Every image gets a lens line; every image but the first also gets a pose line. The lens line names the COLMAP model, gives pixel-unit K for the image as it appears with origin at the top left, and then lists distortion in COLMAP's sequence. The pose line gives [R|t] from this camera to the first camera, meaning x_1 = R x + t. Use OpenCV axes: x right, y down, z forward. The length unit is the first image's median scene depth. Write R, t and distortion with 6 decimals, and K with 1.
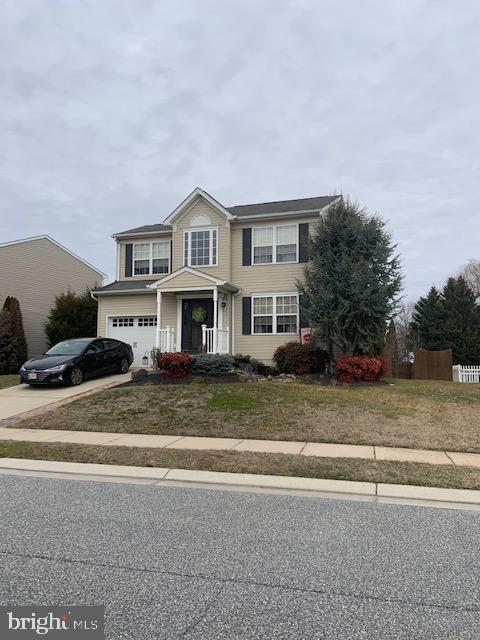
lens RADIAL K [[491.3, 0, 244.0], [0, 491.3, 321.4], [0, 0, 1]] dist [0.068015, -0.066589]
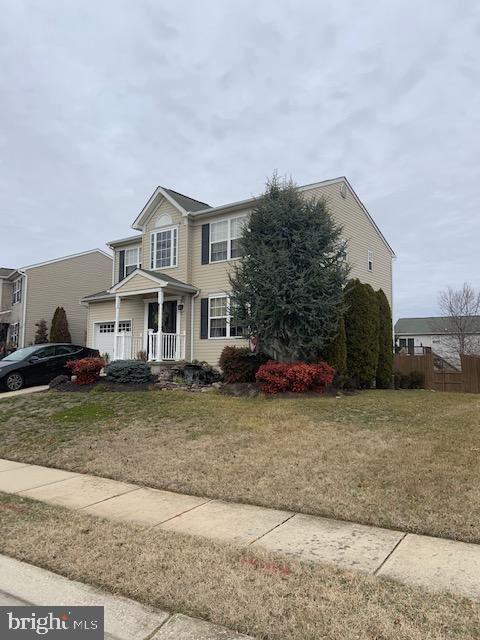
lens RADIAL K [[491.3, 0, 241.8], [0, 491.3, 320.3], [0, 0, 1]] dist [0.068015, -0.066589]
pose [[0.946286, -0.024627, -0.322392, 0.369199], [0.019733, 0.999635, -0.018440, 0.010181], [0.322729, 0.011087, 0.946427, 0.148937]]
